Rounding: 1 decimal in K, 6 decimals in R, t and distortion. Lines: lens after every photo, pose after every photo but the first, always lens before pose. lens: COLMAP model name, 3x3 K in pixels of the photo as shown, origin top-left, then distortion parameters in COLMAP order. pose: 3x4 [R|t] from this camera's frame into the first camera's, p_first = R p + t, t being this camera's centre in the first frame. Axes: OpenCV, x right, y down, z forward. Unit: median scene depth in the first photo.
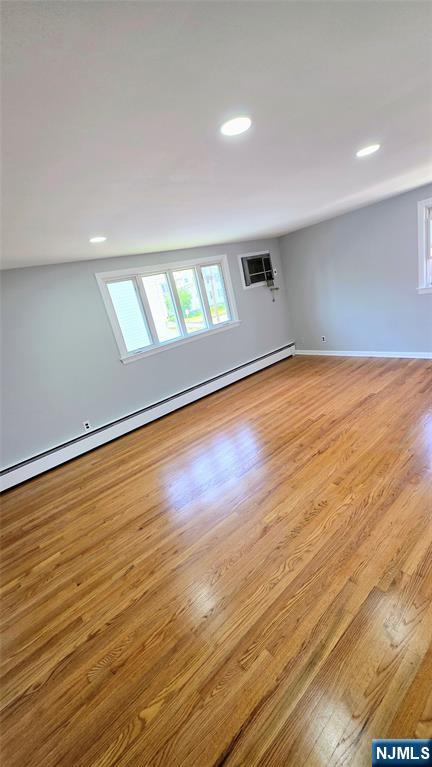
lens RADIAL K [[306.1, 0, 216.0], [0, 306.1, 383.5], [0, 0, 1]] dist [0.000002, 0.000014]
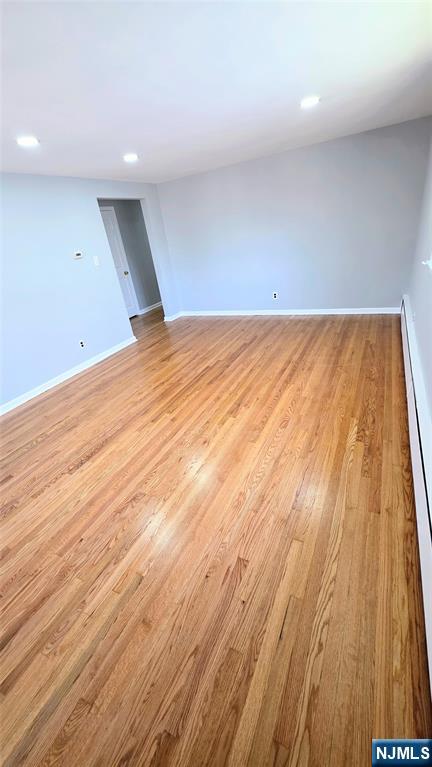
lens RADIAL K [[306.1, 0, 216.0], [0, 306.1, 383.5], [0, 0, 1]] dist [0.000002, 0.000014]
pose [[-0.854328, 0.476154, -0.208330, 0.317438], [0.188957, 0.657967, 0.728954, -0.481981], [0.484169, 0.583400, -0.652092, 1.470747]]
